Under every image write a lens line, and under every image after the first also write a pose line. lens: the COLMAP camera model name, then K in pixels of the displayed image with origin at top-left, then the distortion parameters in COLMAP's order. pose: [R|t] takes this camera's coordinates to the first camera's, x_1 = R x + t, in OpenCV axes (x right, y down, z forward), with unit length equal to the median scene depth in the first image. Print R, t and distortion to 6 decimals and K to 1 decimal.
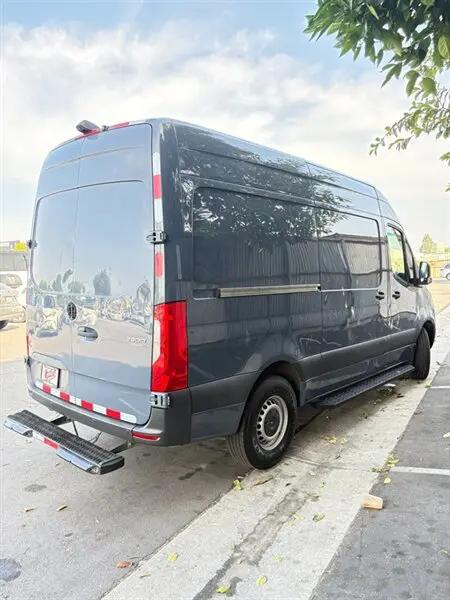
lens RADIAL K [[457.1, 0, 225.1], [0, 457.1, 297.0], [0, 0, 1]] dist [0.007507, 0.002936]
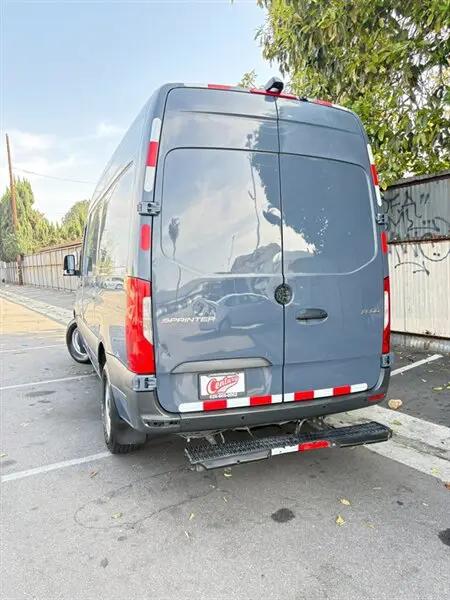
lens RADIAL K [[457.1, 0, 225.1], [0, 457.1, 297.0], [0, 0, 1]] dist [0.007507, 0.002936]
pose [[0.454427, -0.055807, 0.889034, -1.132521], [0.068409, 0.997275, 0.027634, 0.005422], [-0.888153, 0.048260, 0.457006, 0.693480]]
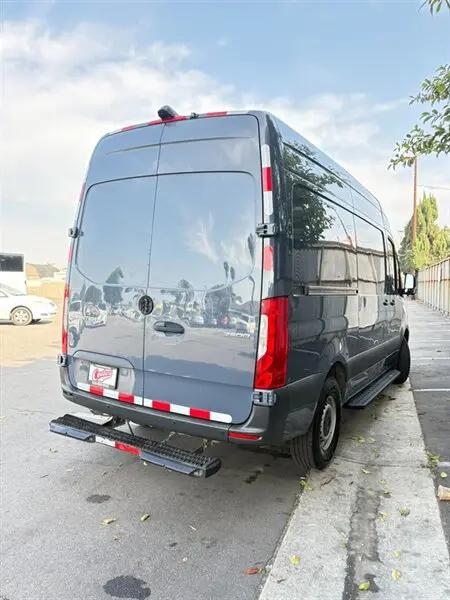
lens RADIAL K [[457.9, 0, 222.0], [0, 457.9, 292.9], [0, 0, 1]] dist [0.008249, -0.006656]
pose [[0.981165, 0.033800, 0.190191, -0.353954], [-0.027752, 0.999024, -0.034375, 0.033106], [-0.191167, 0.028449, 0.981145, 0.049159]]
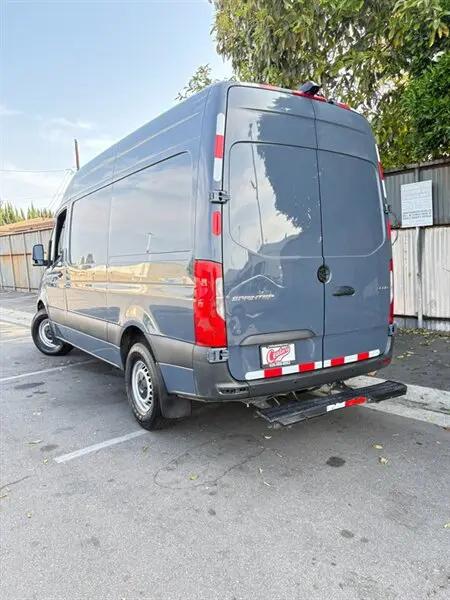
lens RADIAL K [[456.6, 0, 225.0], [0, 456.6, 300.0], [0, 0, 1]] dist [0.011069, -0.003237]
pose [[0.266185, -0.088064, 0.959891, -1.323973], [0.086596, 0.993976, 0.067178, 0.003081], [-0.960024, 0.065241, 0.272208, 0.924967]]
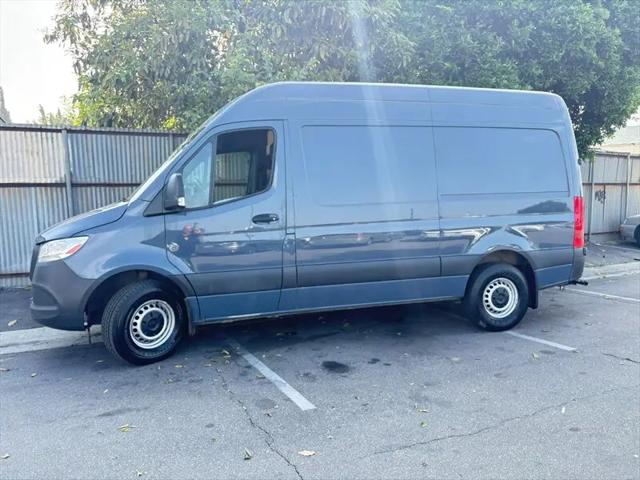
lens RADIAL K [[487.5, 0, 320.0], [0, 487.5, 240.0], [0, 0, 1]] dist [0.007507, 0.002936]
pose [[-0.841598, -0.021858, 0.539662, -0.652638], [0.056330, 0.990180, 0.127951, -0.137692], [-0.537159, 0.138082, -0.832102, 3.020431]]
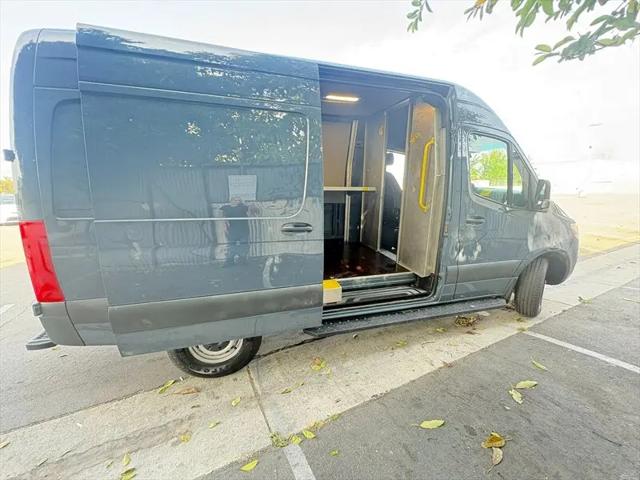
lens RADIAL K [[254.2, 0, 320.0], [0, 254.2, 240.0], [0, 0, 1]] dist [0.000931, 0.000056]
pose [[0.838192, 0.124764, -0.530913, 0.625054], [-0.040048, 0.984933, 0.168233, -0.058822], [0.543904, -0.119749, 0.830559, 0.733322]]
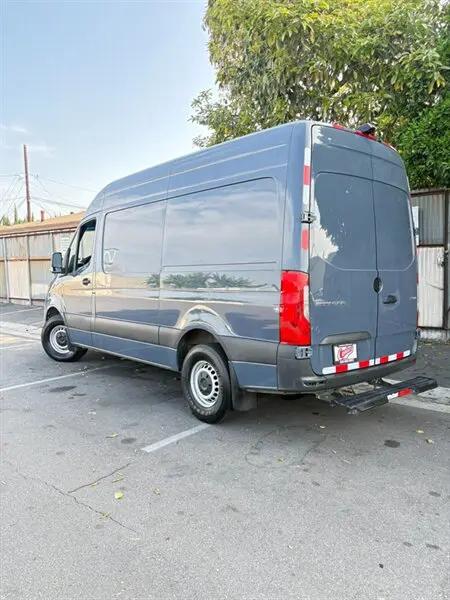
lens RADIAL K [[454.7, 0, 224.7], [0, 454.7, 301.9], [0, 0, 1]] dist [0.003354, 0.004750]
pose [[0.142691, -0.061695, 0.987843, -1.515219], [0.066183, 0.996416, 0.052670, -0.011685], [-0.987552, 0.057863, 0.146263, 1.198427]]
